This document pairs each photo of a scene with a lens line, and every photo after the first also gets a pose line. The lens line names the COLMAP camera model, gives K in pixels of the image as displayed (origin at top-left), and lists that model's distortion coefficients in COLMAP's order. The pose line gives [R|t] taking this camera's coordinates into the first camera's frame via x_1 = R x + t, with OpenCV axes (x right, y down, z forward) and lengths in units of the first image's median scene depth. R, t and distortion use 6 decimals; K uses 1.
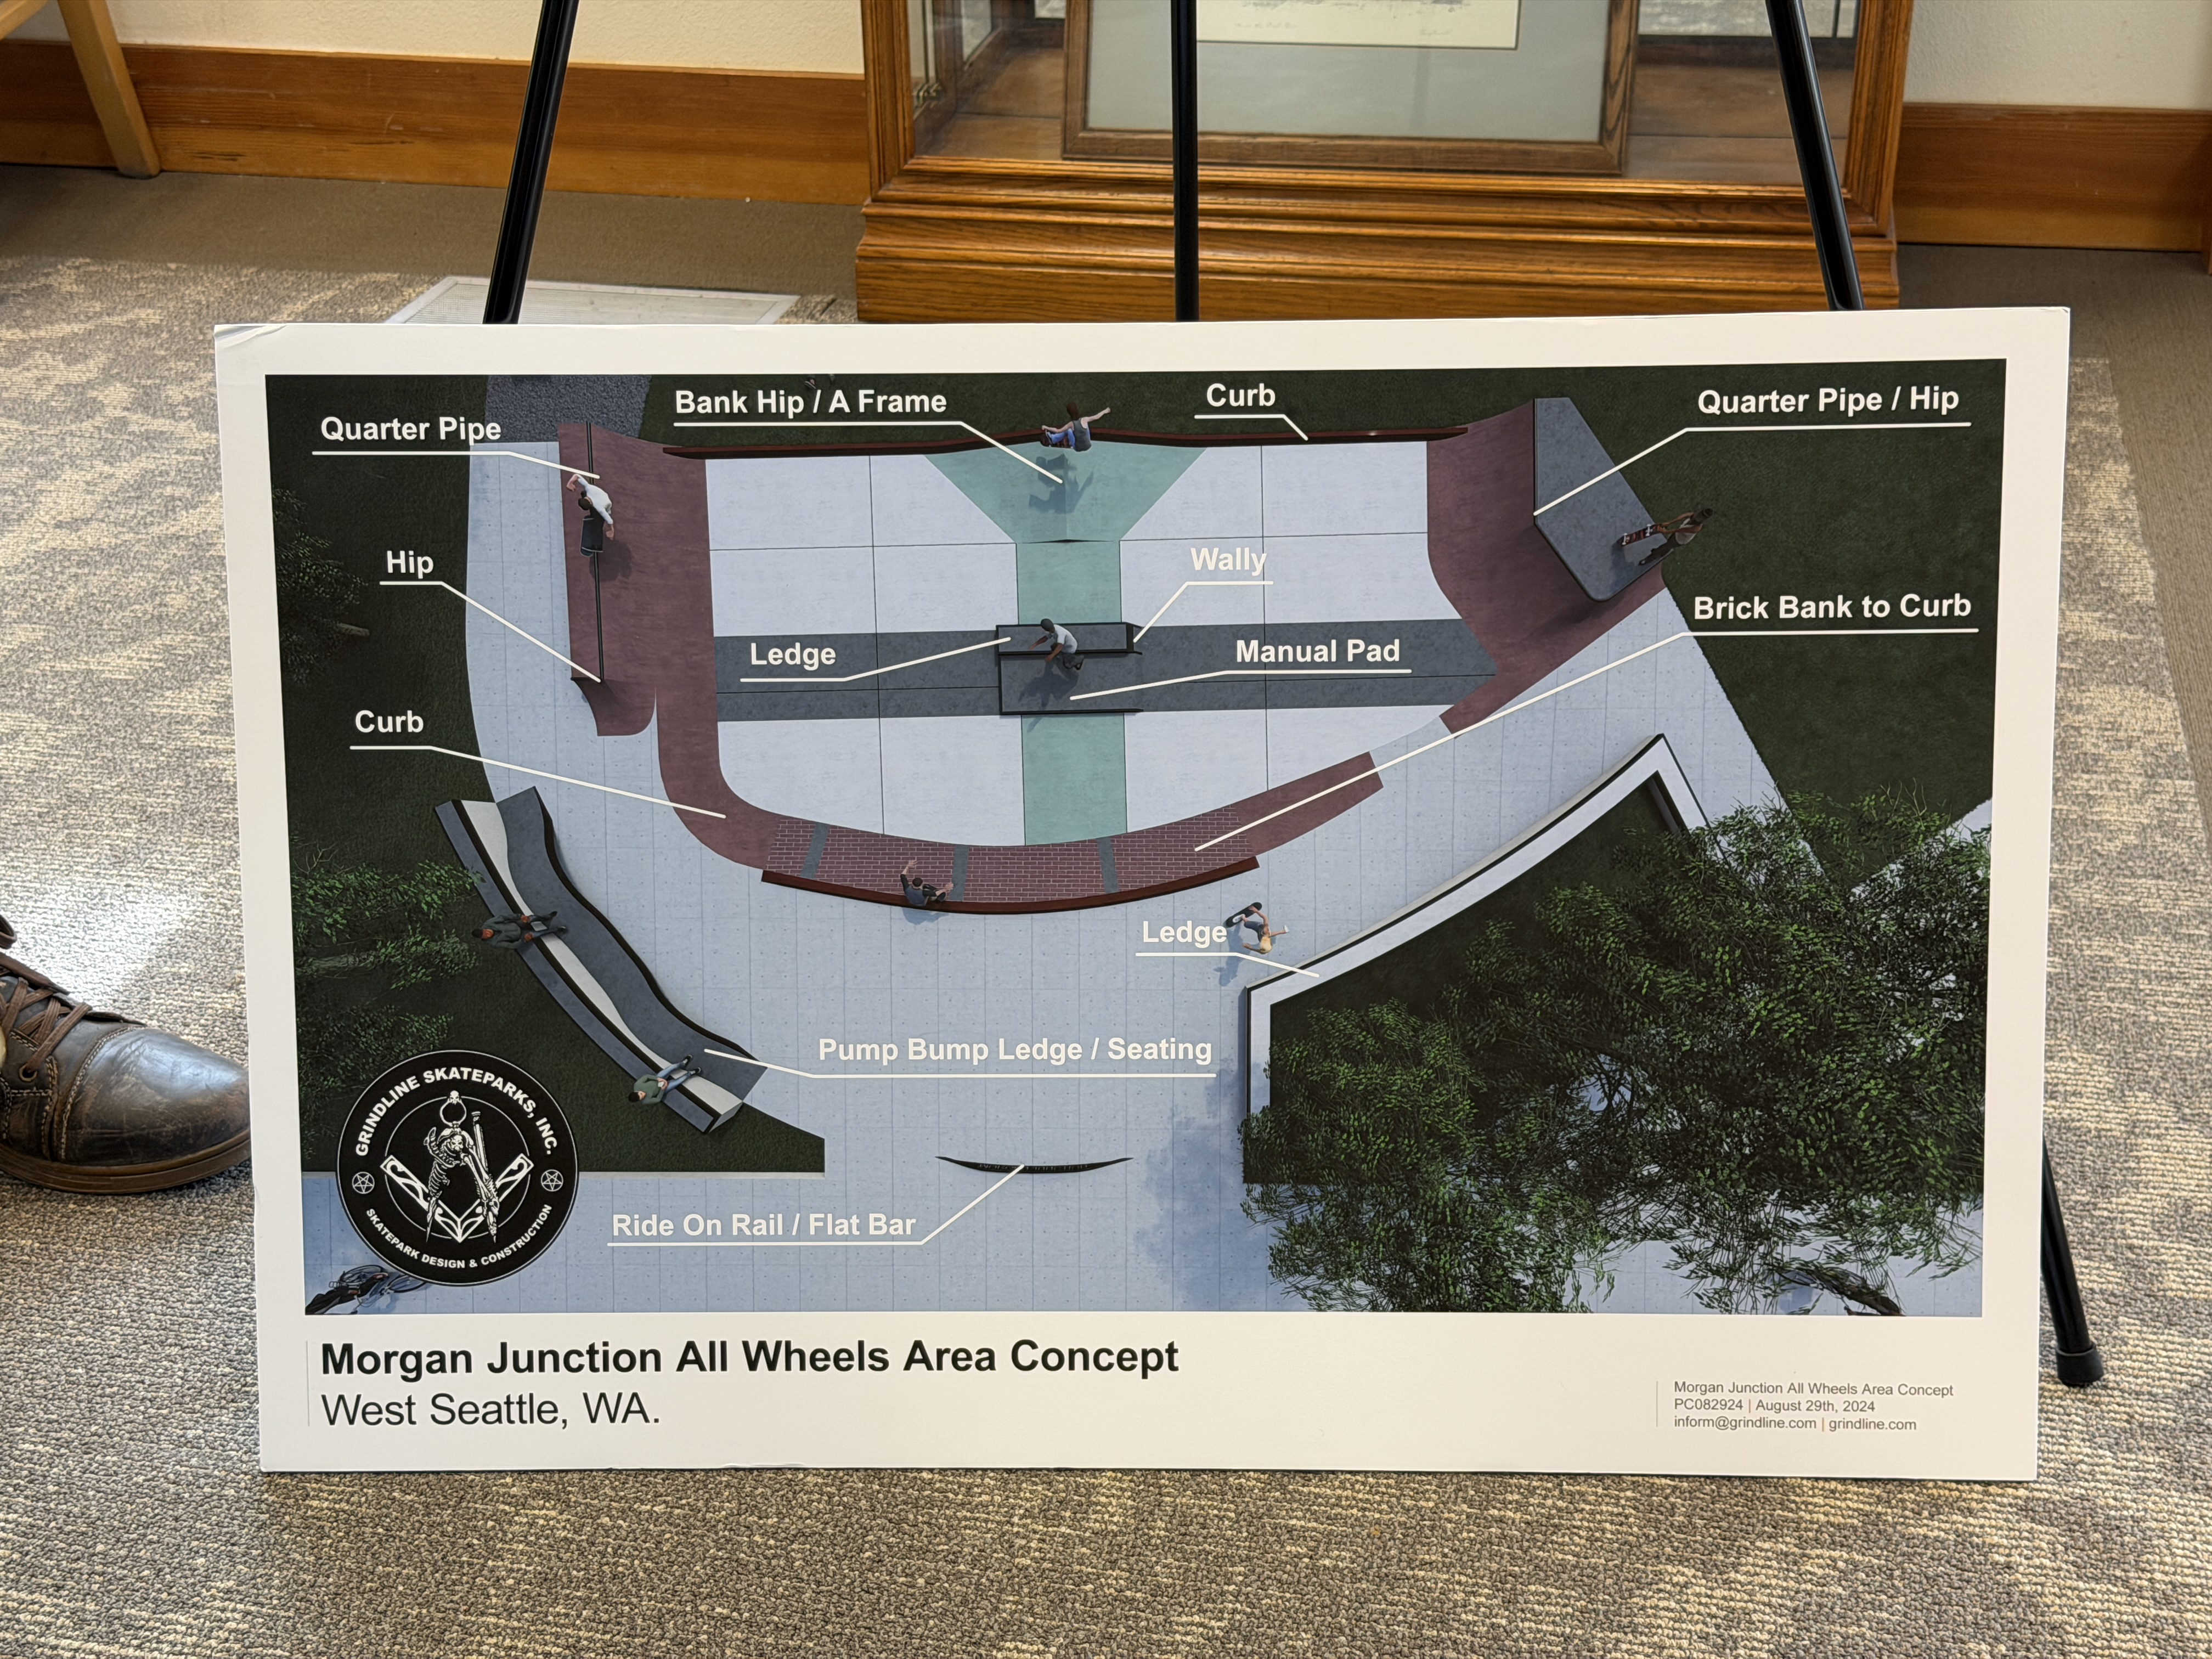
lens RADIAL K [[3081.9, 0, 1109.2], [0, 3081.9, 830.6], [0, 0, 1]] dist [0.139358, 0.000000]
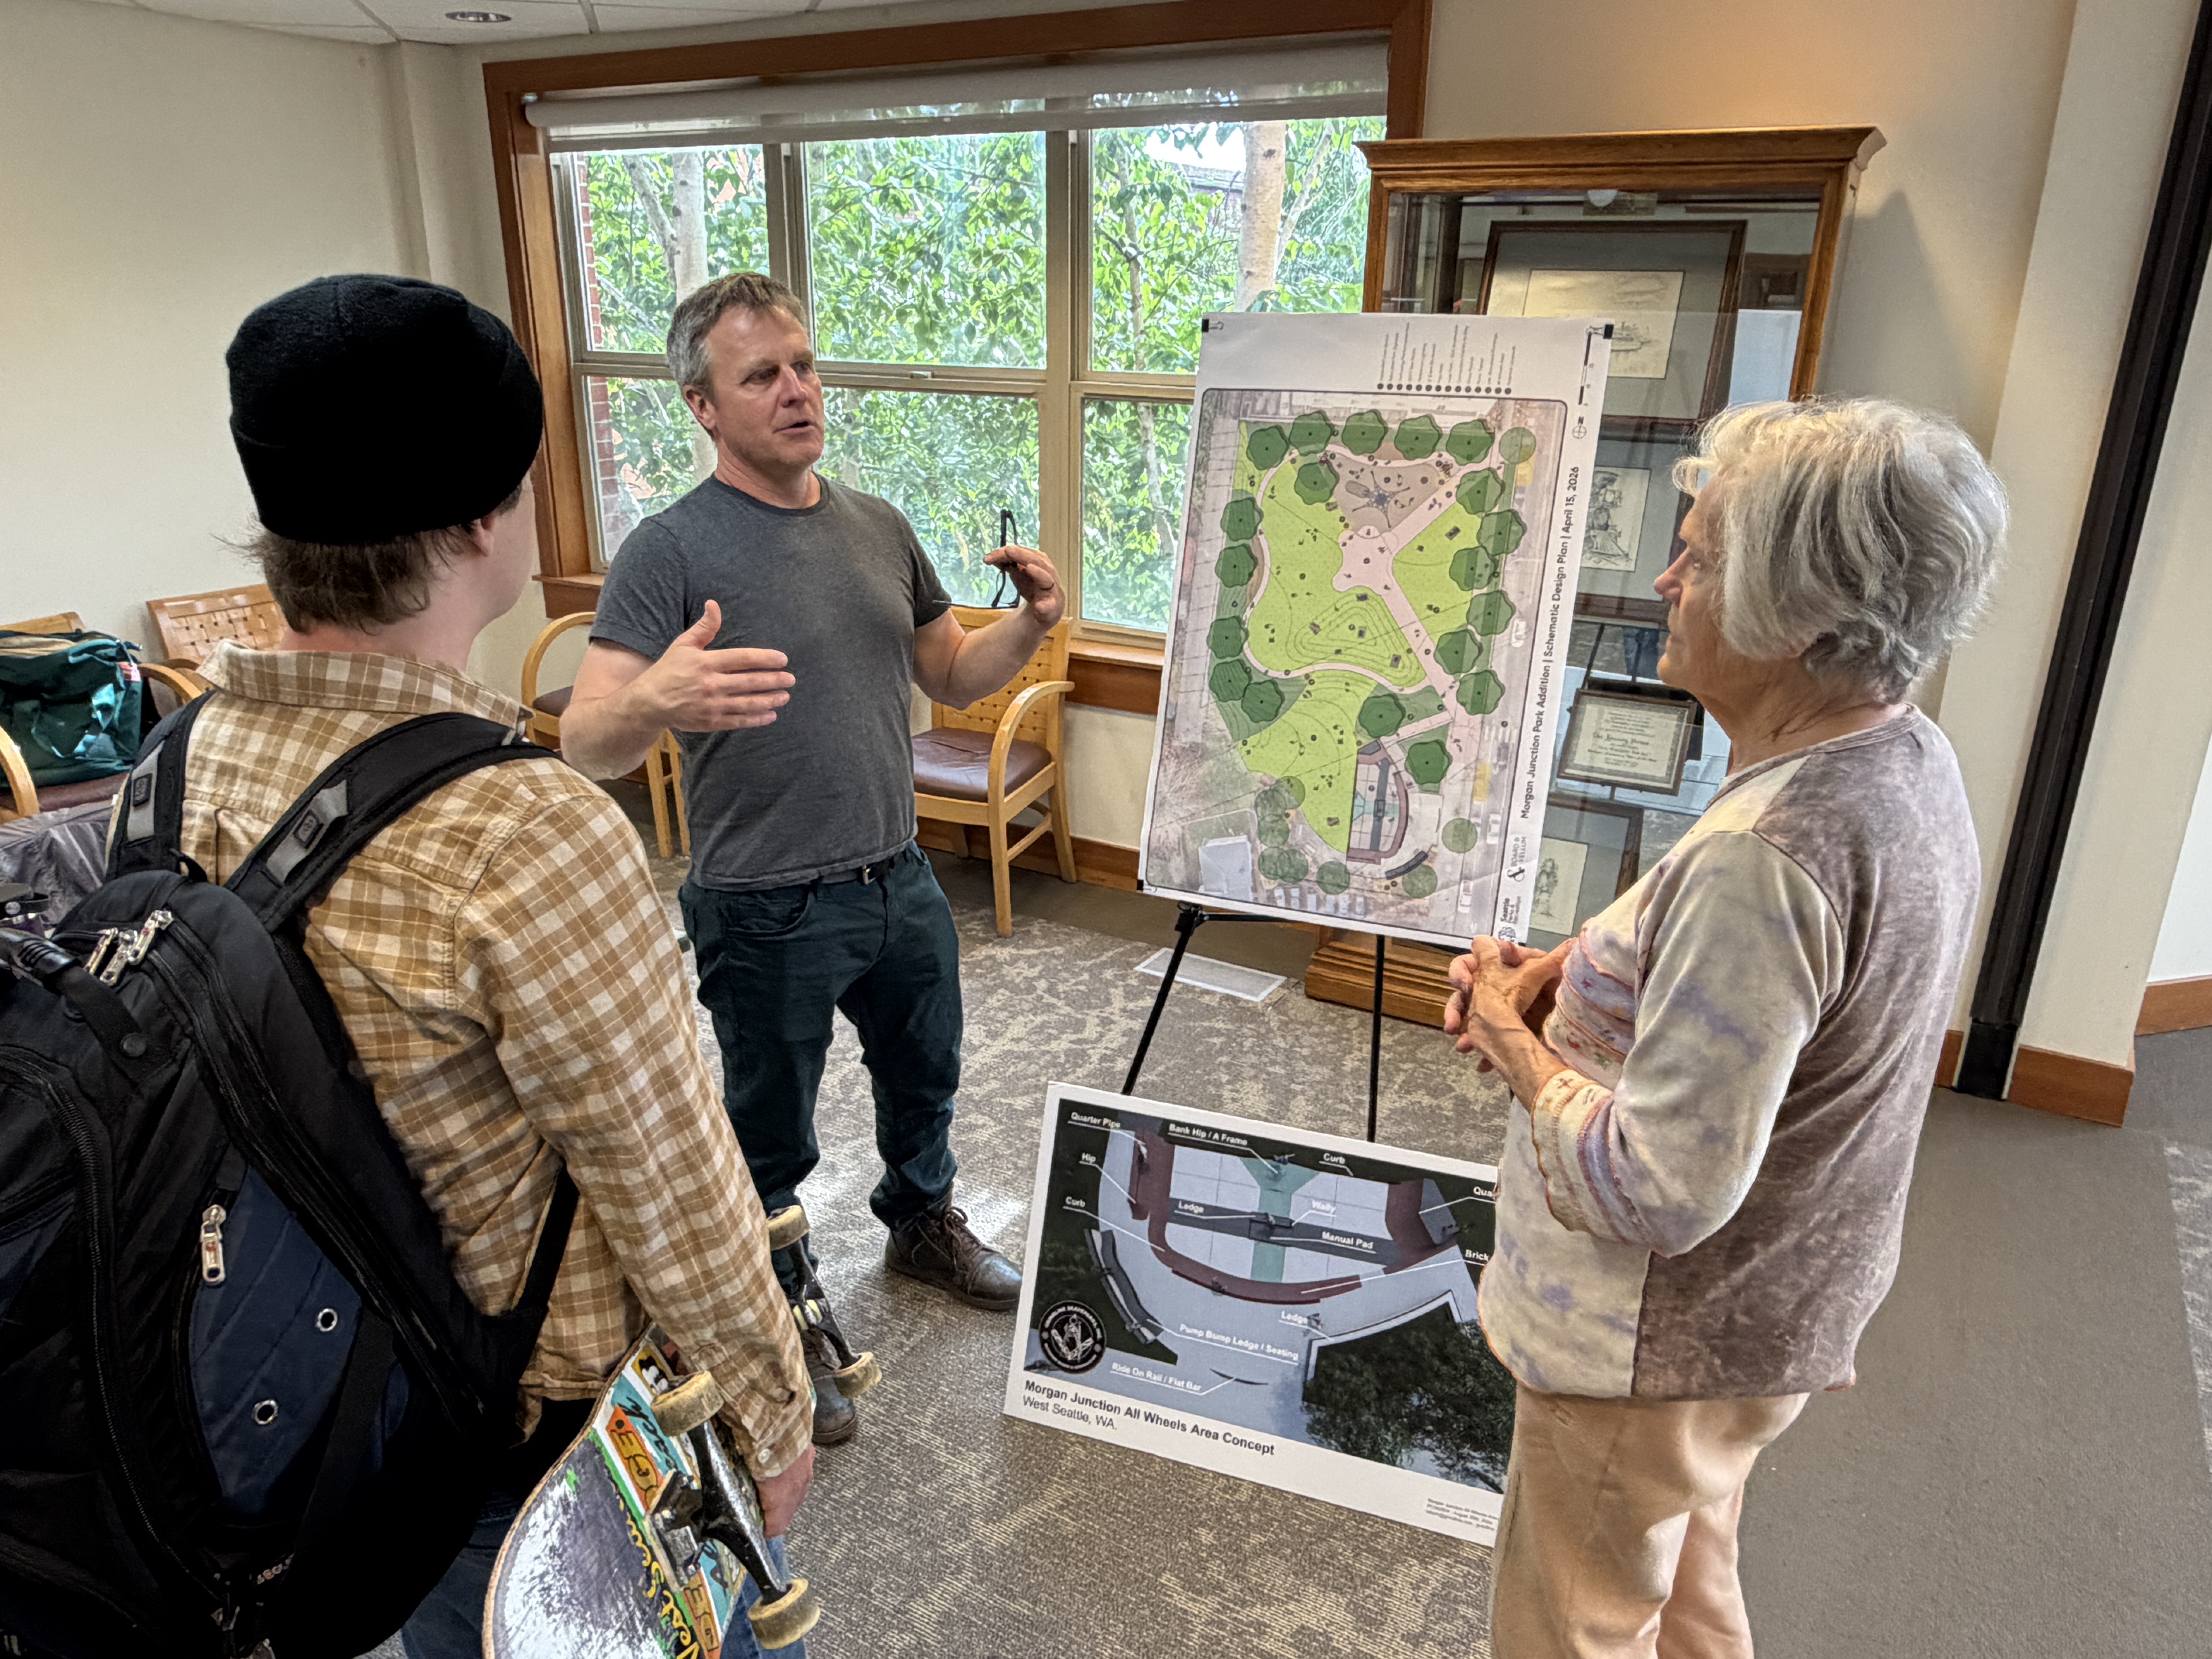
lens RADIAL K [[1541.3, 0, 1101.4], [0, 1541.3, 831.0], [0, 0, 1]] dist [0.009741, -0.001338]
pose [[0.948885, 0.138812, -0.283458, 0.218889], [-0.175006, 0.978789, -0.106514, -0.257693], [0.262660, 0.150676, 0.953051, -0.668734]]
